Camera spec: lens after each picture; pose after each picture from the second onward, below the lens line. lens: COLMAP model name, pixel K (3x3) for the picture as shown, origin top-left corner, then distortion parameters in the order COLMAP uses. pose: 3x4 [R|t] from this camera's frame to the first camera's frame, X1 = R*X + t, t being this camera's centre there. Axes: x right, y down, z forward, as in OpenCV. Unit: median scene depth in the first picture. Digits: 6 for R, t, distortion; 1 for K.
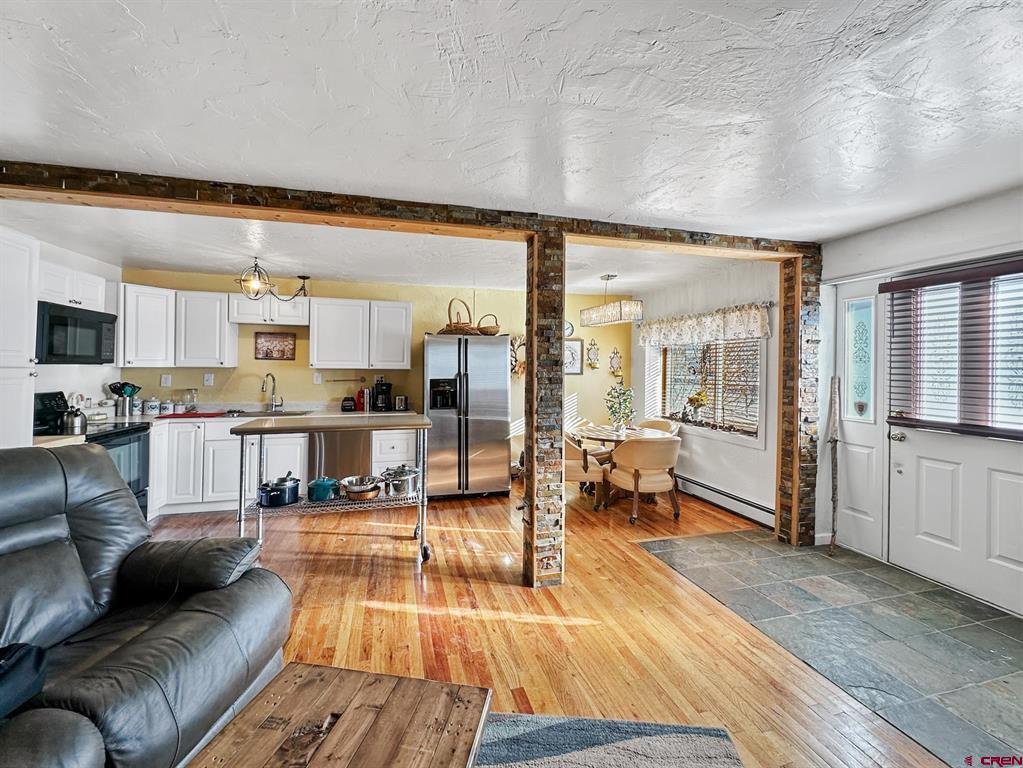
lens RADIAL K [[424.2, 0, 511.9], [0, 424.2, 363.7], [0, 0, 1]] dist [-0.001883, 0.000331]
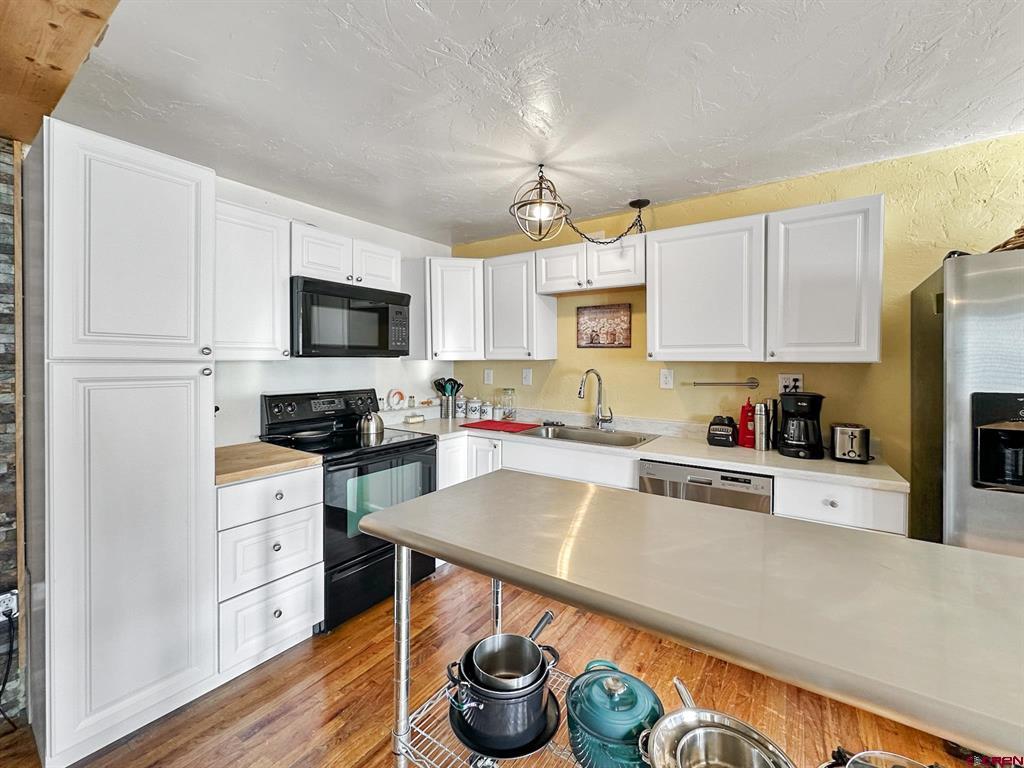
lens RADIAL K [[424.6, 0, 512.4], [0, 424.6, 363.7], [0, 0, 1]] dist [-0.001883, 0.000331]
pose [[0.645515, 0.002276, -0.763744, -0.167584], [0.012659, 0.999826, 0.013679, 0.004169], [0.763643, -0.018499, 0.645374, 0.508646]]
